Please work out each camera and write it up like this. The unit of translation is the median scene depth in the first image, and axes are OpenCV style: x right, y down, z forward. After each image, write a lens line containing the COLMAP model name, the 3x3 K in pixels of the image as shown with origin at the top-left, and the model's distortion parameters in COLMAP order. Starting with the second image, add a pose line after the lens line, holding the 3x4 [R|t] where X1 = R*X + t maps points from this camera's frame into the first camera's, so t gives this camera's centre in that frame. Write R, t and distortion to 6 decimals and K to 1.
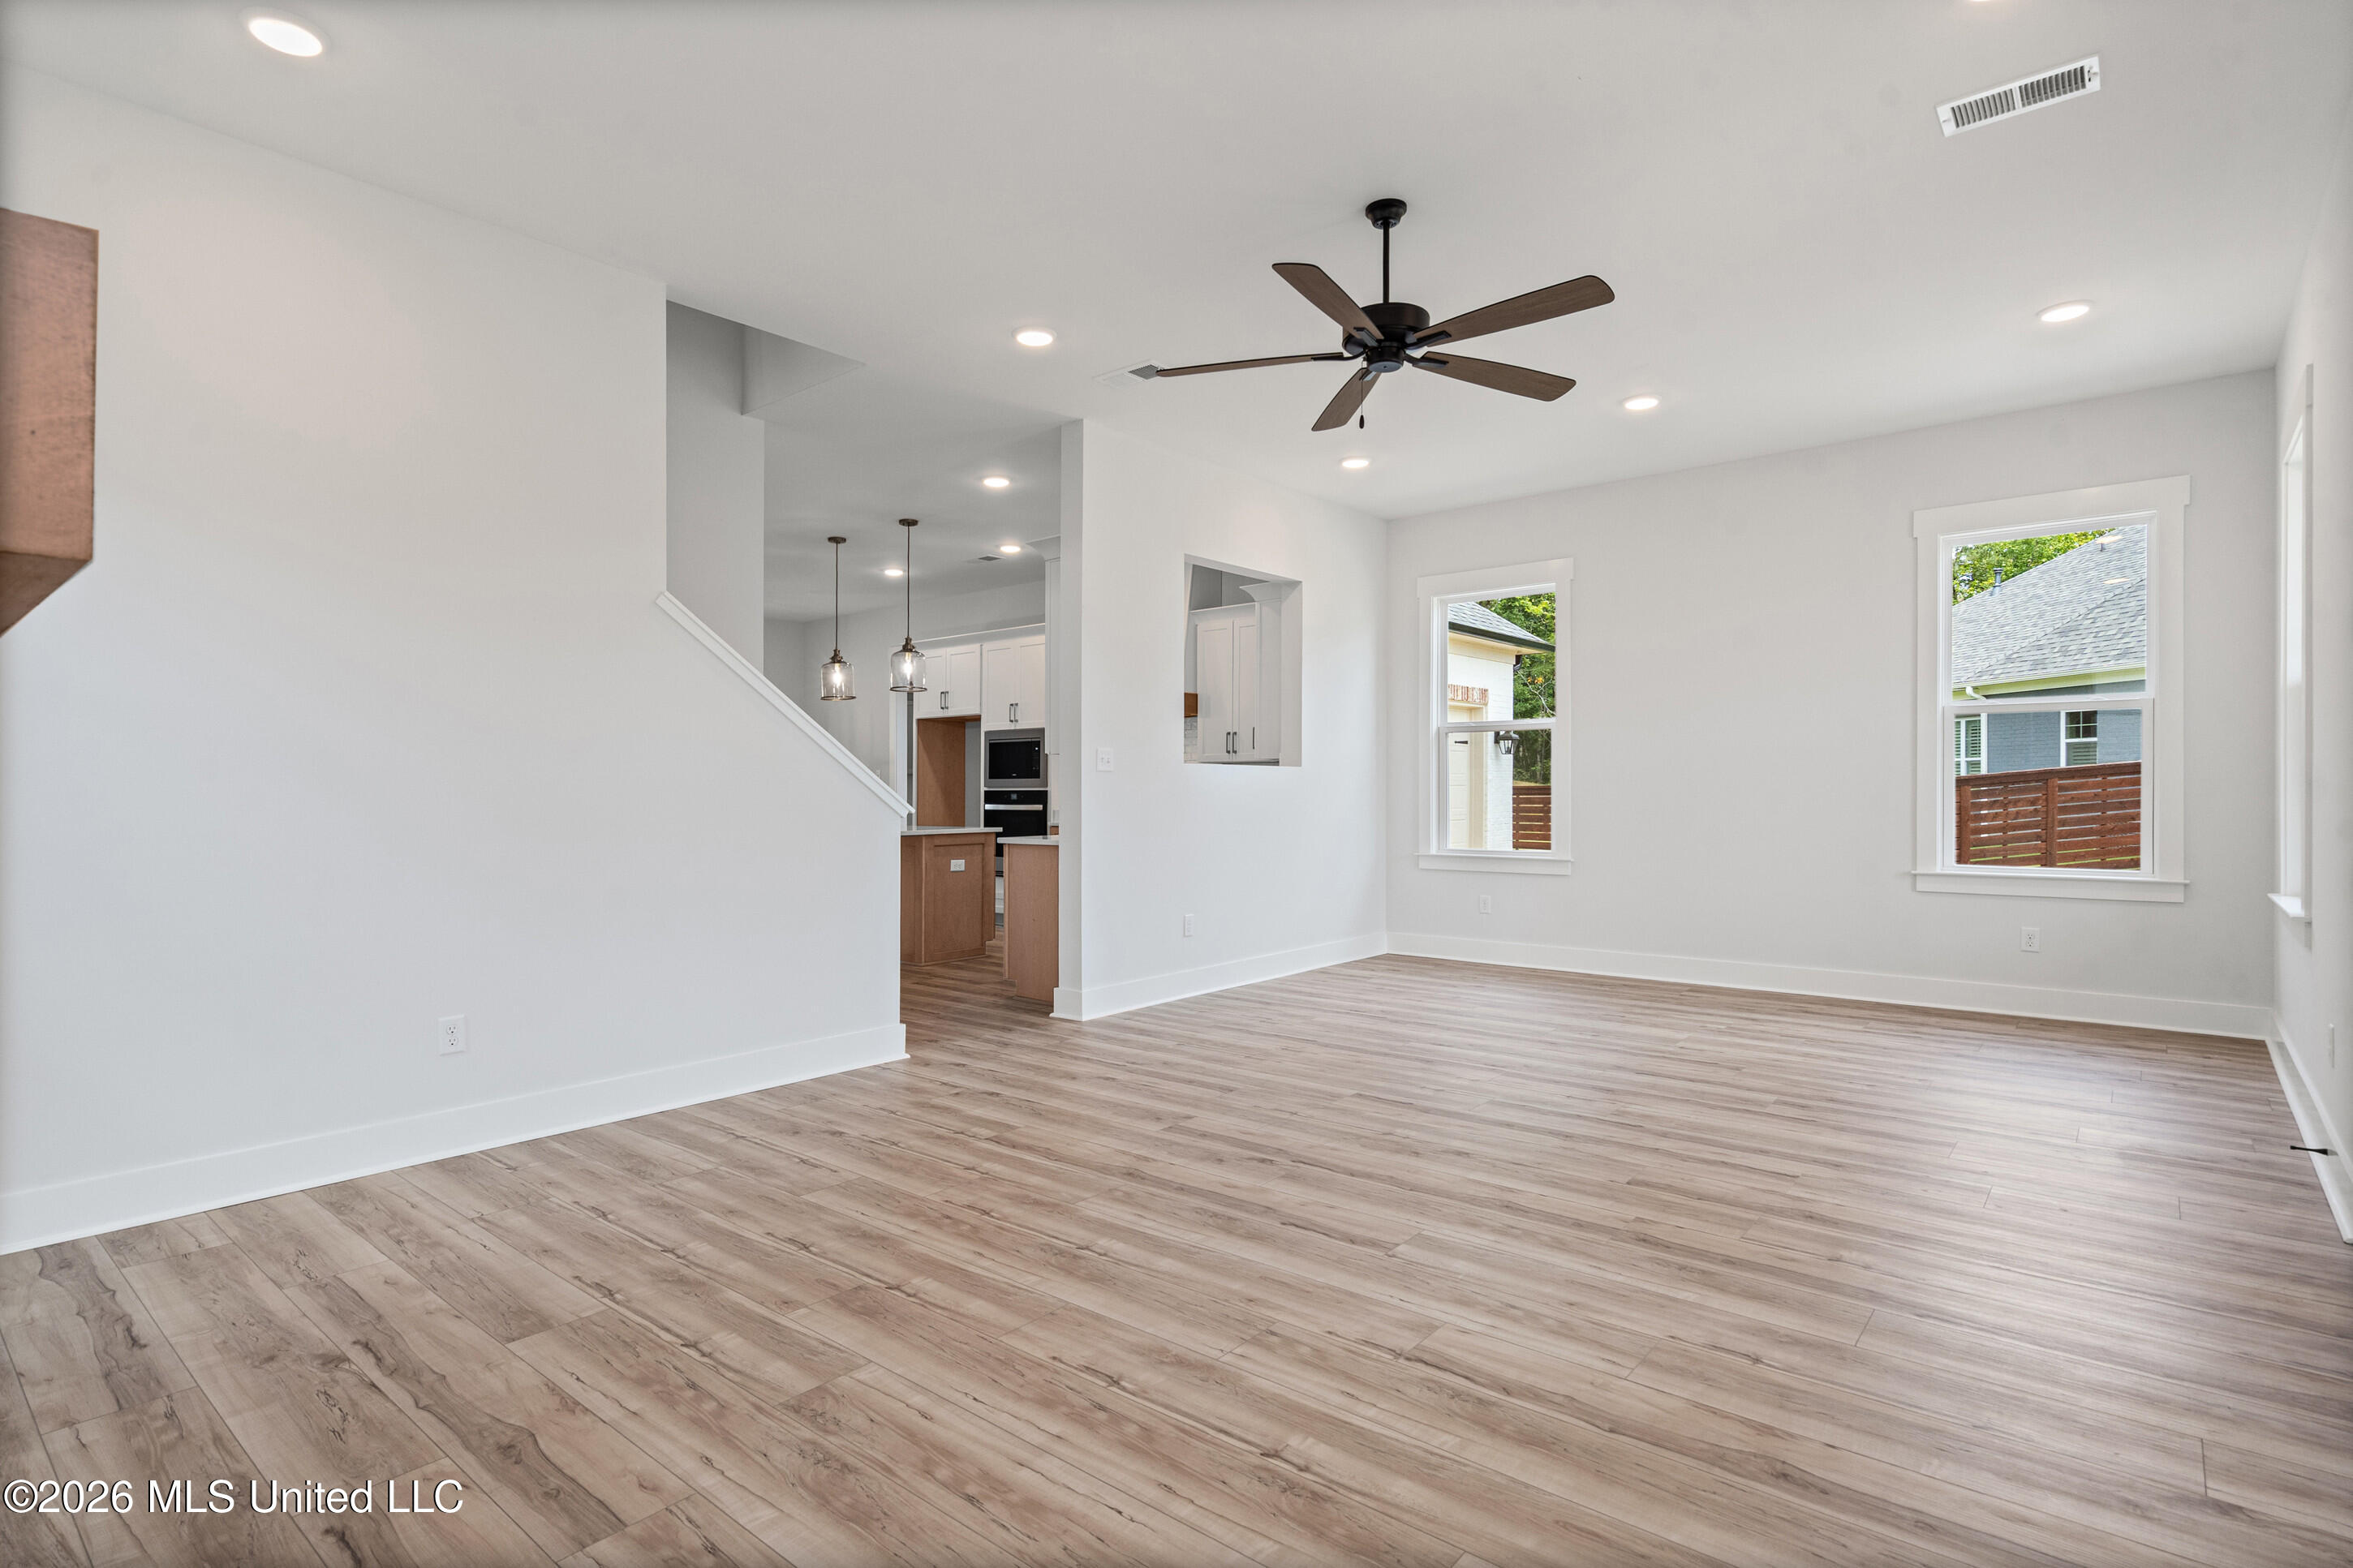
lens RADIAL K [[1178.1, 0, 1172.9], [0, 1178.1, 799.4], [0, 0, 1]] dist [-0.004592, 0.000986]
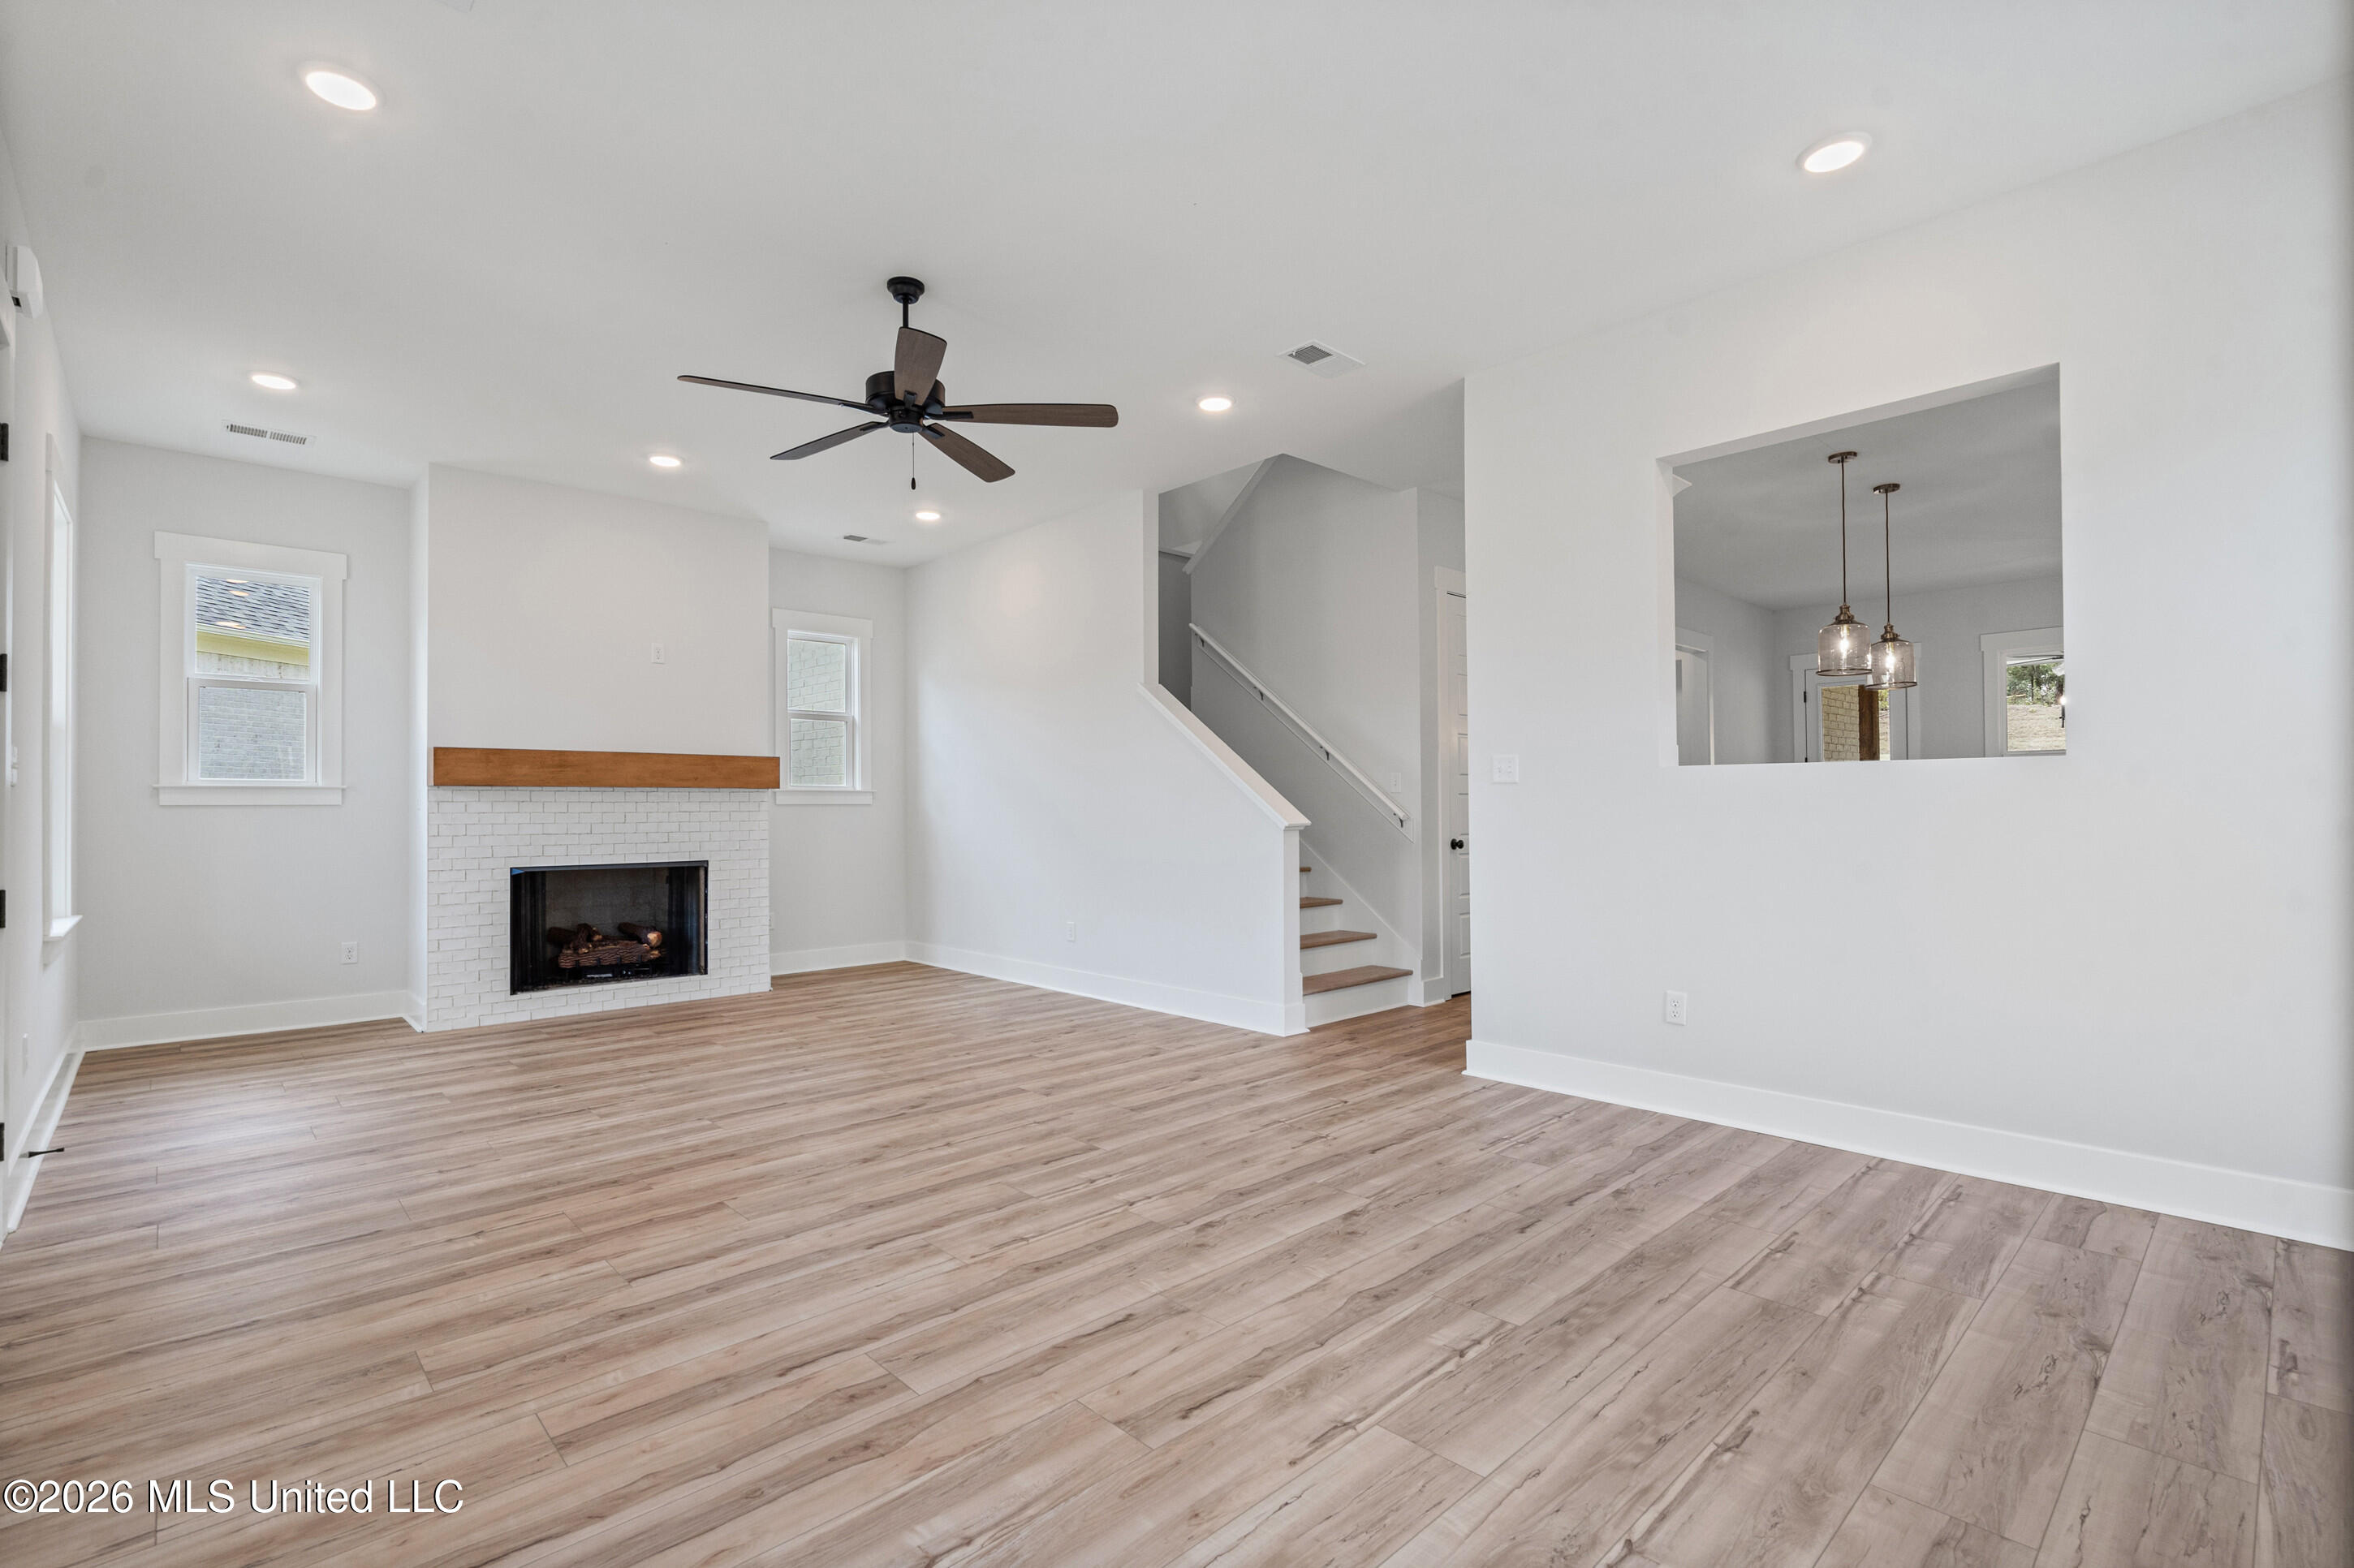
lens RADIAL K [[1072.7, 0, 1130.3], [0, 1072.7, 797.4], [0, 0, 1]] dist [-0.007493, 0.000992]
pose [[-0.146626, -0.003487, -0.989186, 1.194773], [-0.000480, 0.999994, -0.003454, -0.019331], [0.989192, -0.000032, -0.146627, 1.420593]]
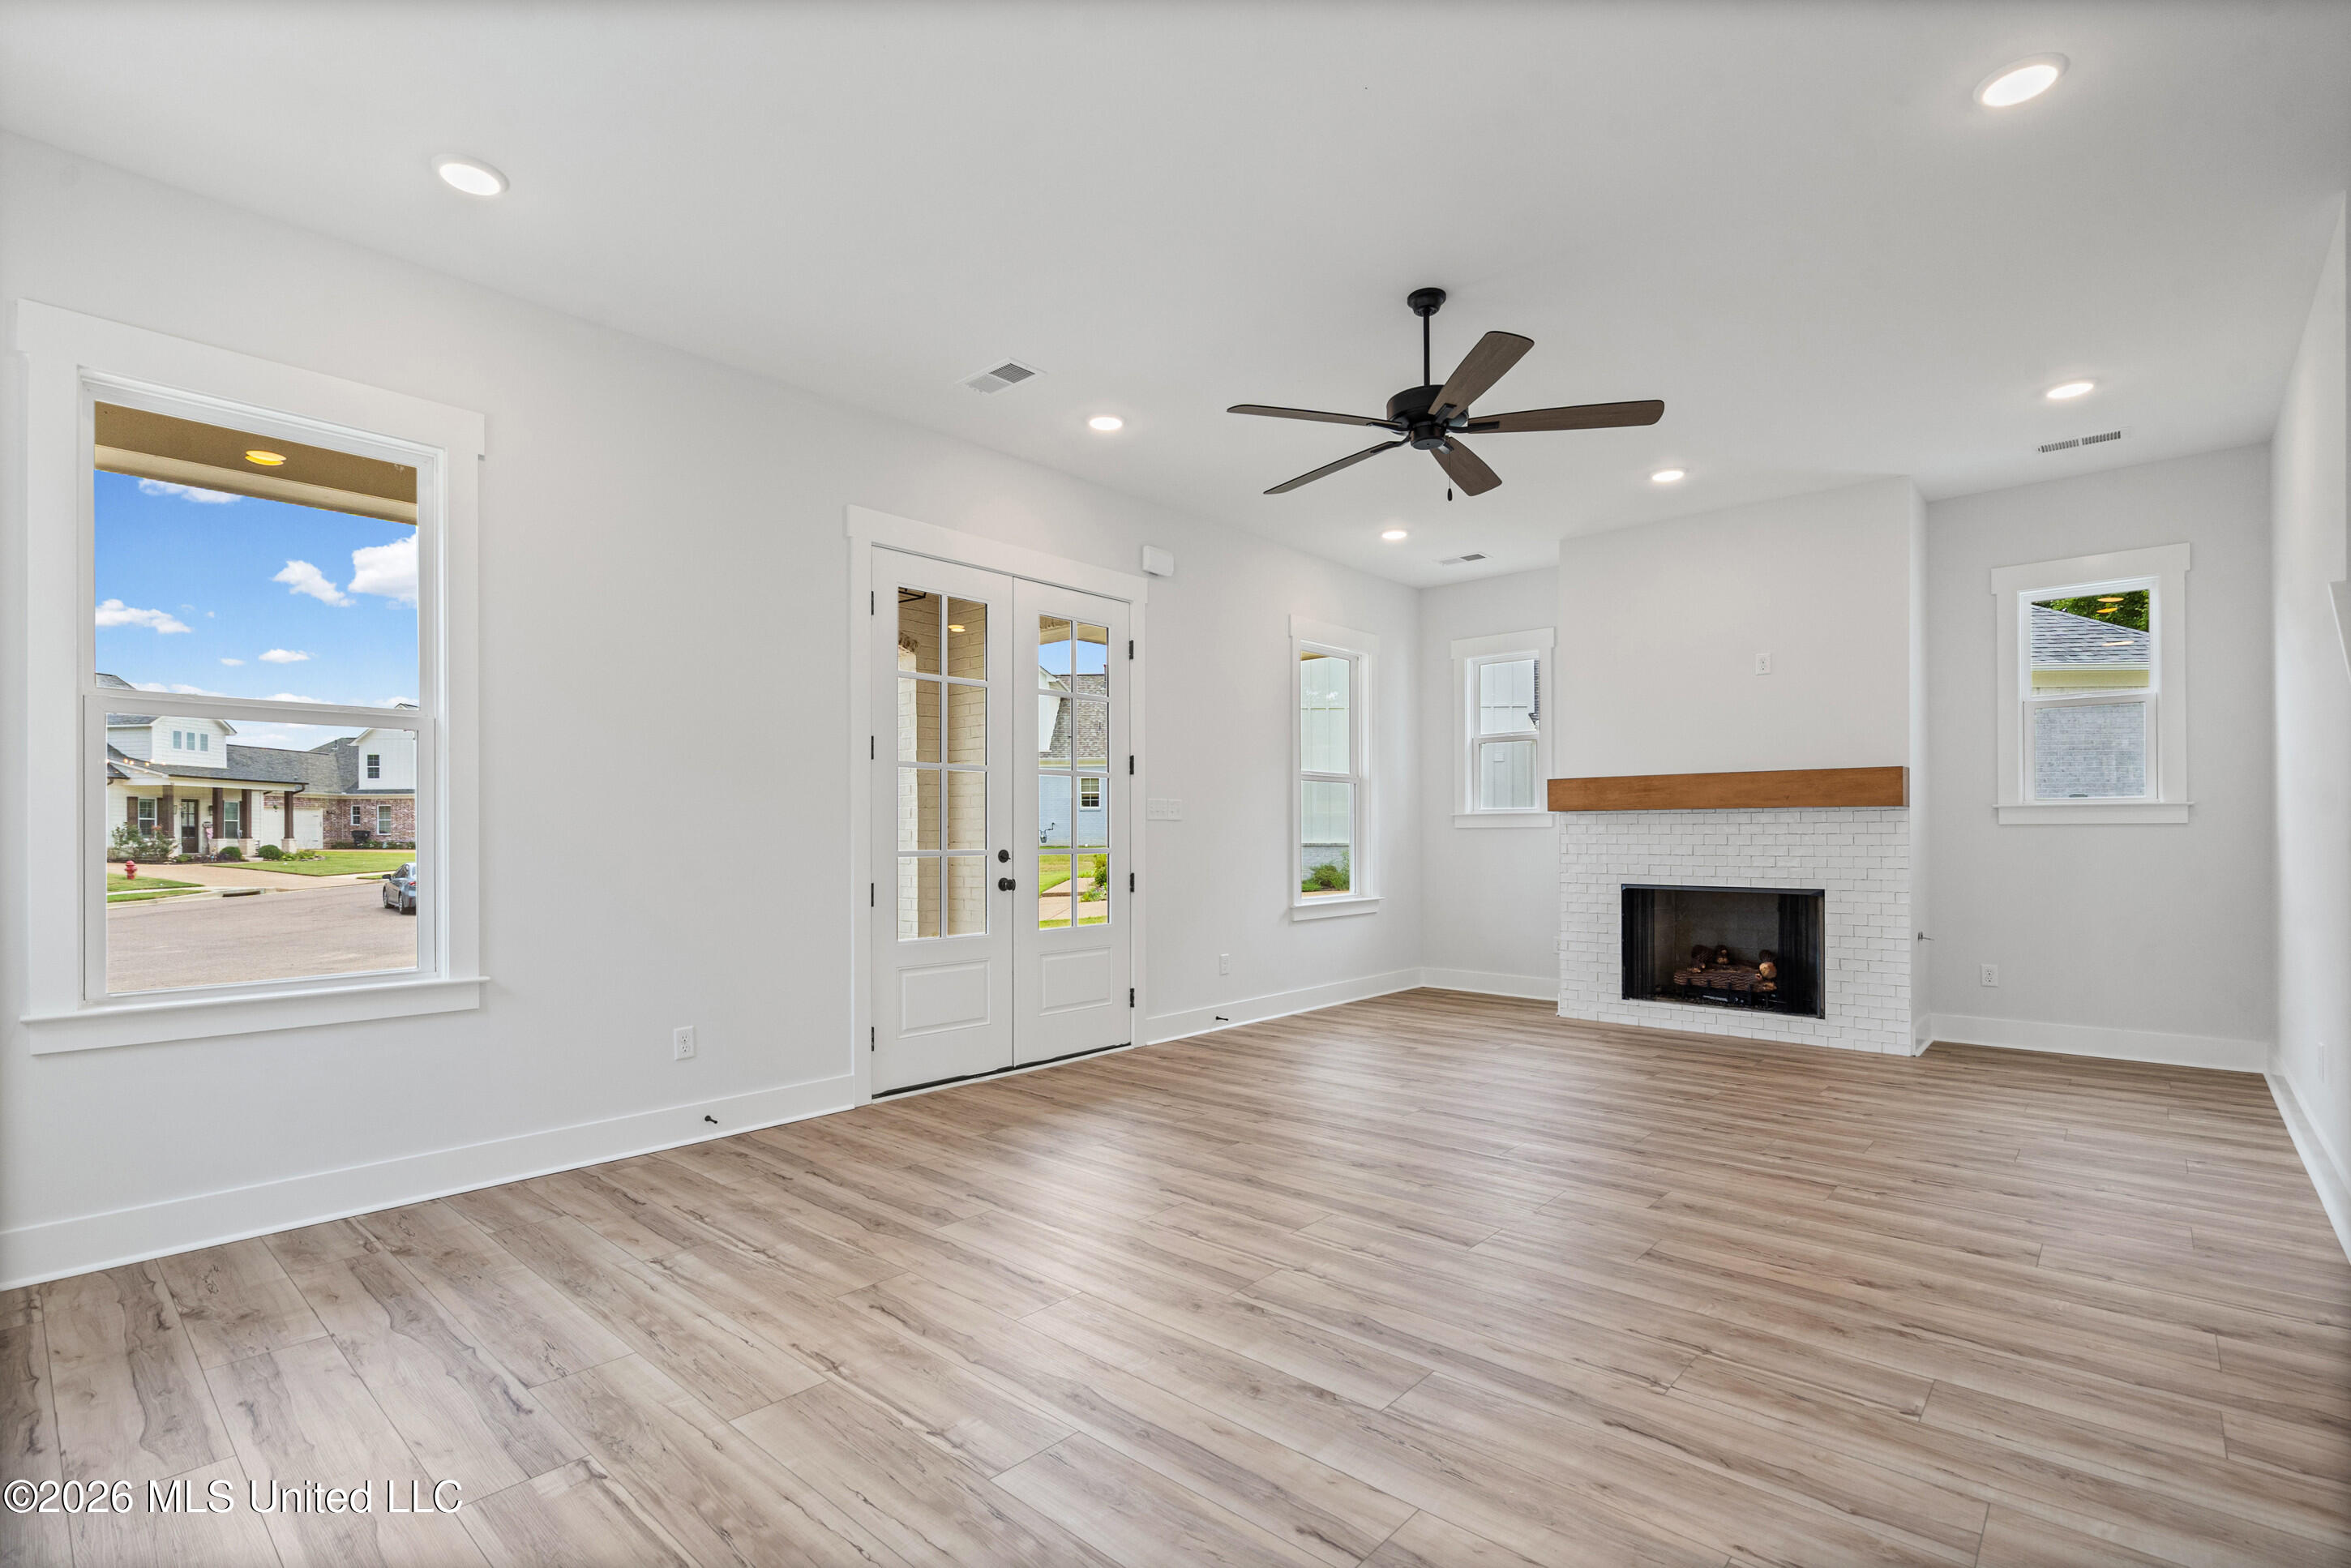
lens RADIAL K [[1071.5, 0, 1163.1], [0, 1071.5, 825.3], [0, 0, 1]] dist [-0.007493, 0.000992]
pose [[-0.998891, 0.008803, 0.046245, 0.393602], [0.008769, 0.999961, -0.000941, -0.021229], [-0.046252, -0.000534, -0.998930, 2.089489]]
